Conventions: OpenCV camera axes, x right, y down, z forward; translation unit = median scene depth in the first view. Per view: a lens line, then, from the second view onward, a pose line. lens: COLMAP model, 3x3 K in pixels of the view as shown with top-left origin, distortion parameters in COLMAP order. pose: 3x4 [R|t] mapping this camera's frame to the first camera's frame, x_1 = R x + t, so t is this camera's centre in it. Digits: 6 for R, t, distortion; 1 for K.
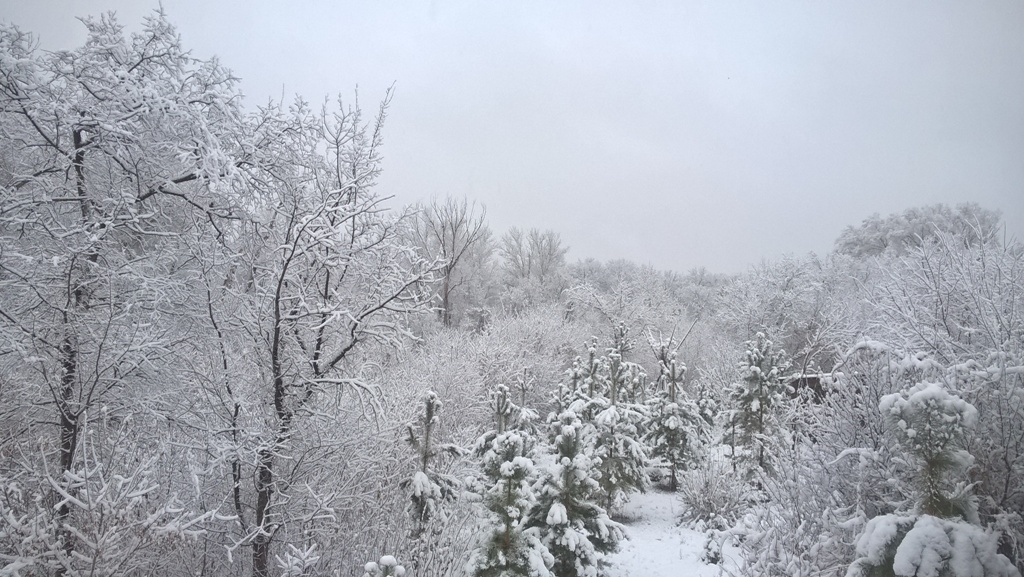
lens RADIAL K [[816.4, 0, 512.0], [0, 816.4, 288.5], [0, 0, 1]] dist [0.056241, -0.105797]
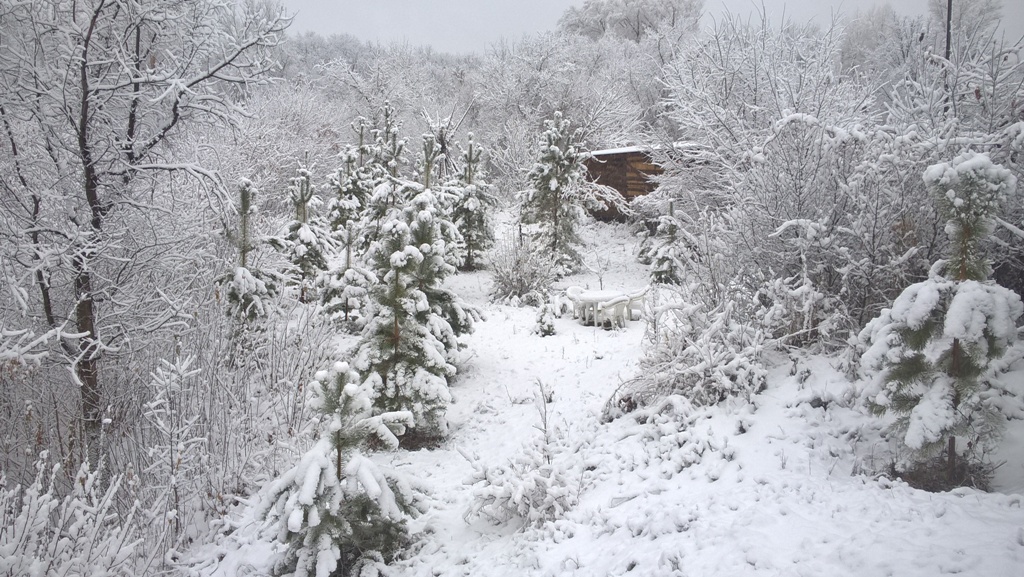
lens RADIAL K [[816.4, 0, 512.0], [0, 816.4, 288.5], [0, 0, 1]] dist [0.056241, -0.105797]
pose [[0.946603, -0.067566, 0.315243, -0.127403], [-0.016815, 0.966116, 0.257560, 0.009522], [-0.321963, -0.249108, 0.913392, 0.080136]]
